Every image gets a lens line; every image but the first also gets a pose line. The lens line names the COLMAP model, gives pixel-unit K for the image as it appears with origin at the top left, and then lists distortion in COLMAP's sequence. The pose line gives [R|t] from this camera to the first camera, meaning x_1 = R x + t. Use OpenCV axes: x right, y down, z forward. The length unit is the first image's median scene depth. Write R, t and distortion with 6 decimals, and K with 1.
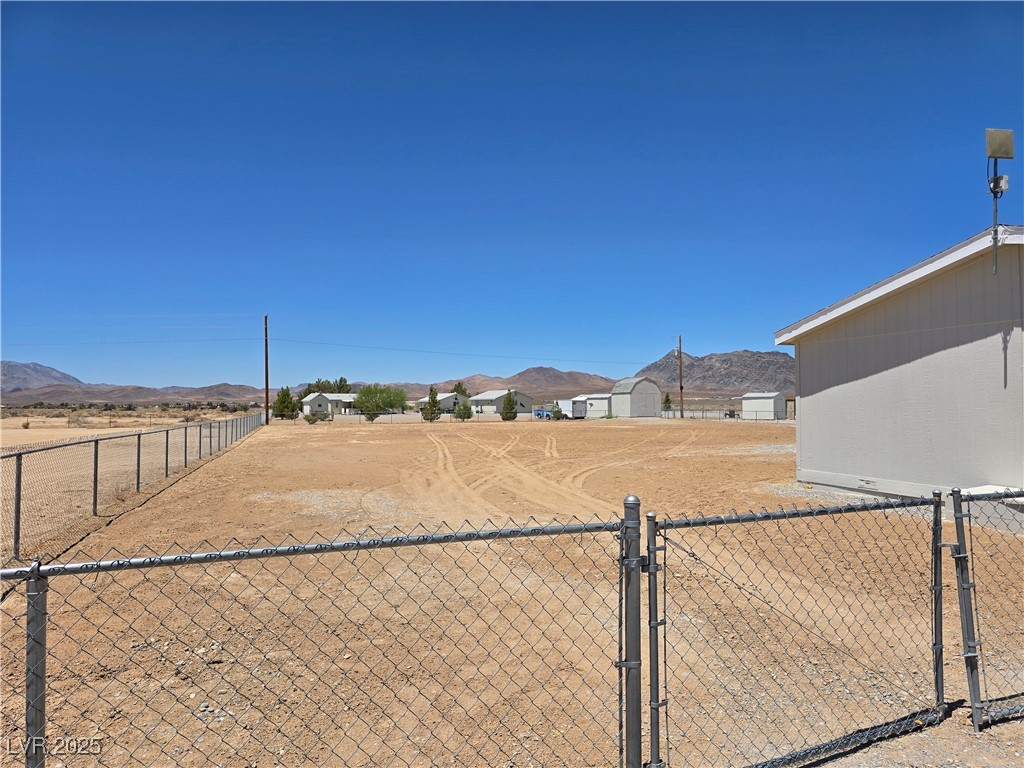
lens RADIAL K [[698.8, 0, 512.0], [0, 698.8, 384.0], [0, 0, 1]] dist [0.066329, -0.083188]
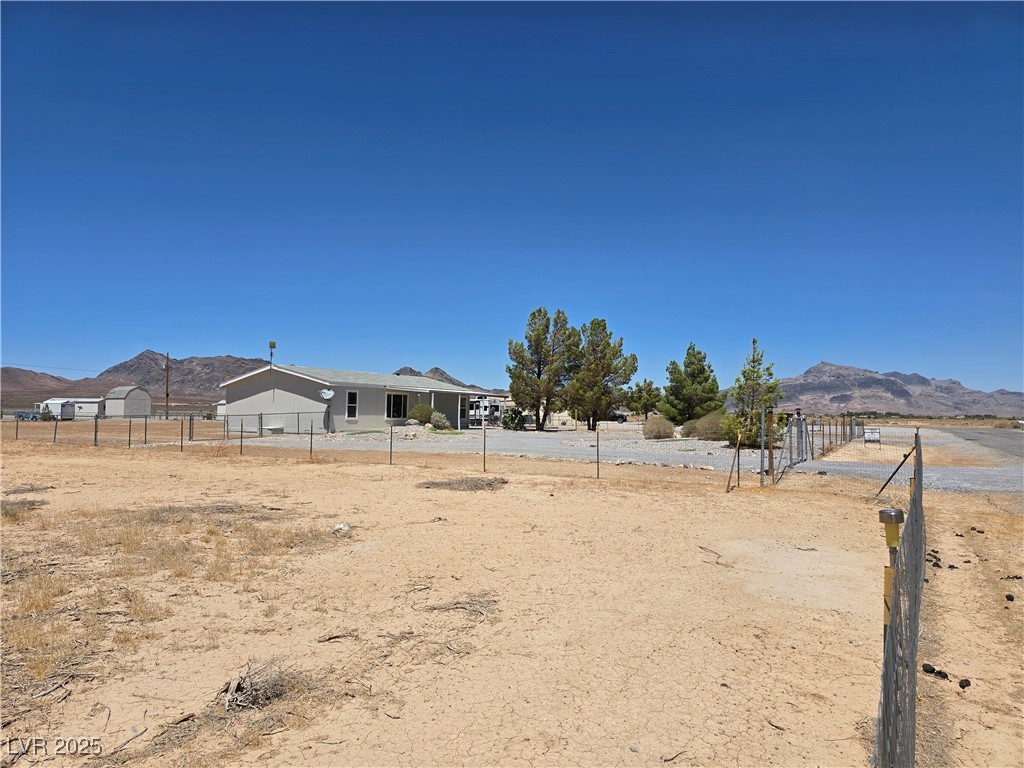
lens RADIAL K [[698.8, 0, 512.0], [0, 698.8, 384.0], [0, 0, 1]] dist [0.066329, -0.083188]
pose [[0.761727, 0.037762, 0.646797, -0.098036], [-0.031612, 0.999277, -0.021111, -0.006615], [-0.647127, -0.004366, 0.762370, -0.330143]]
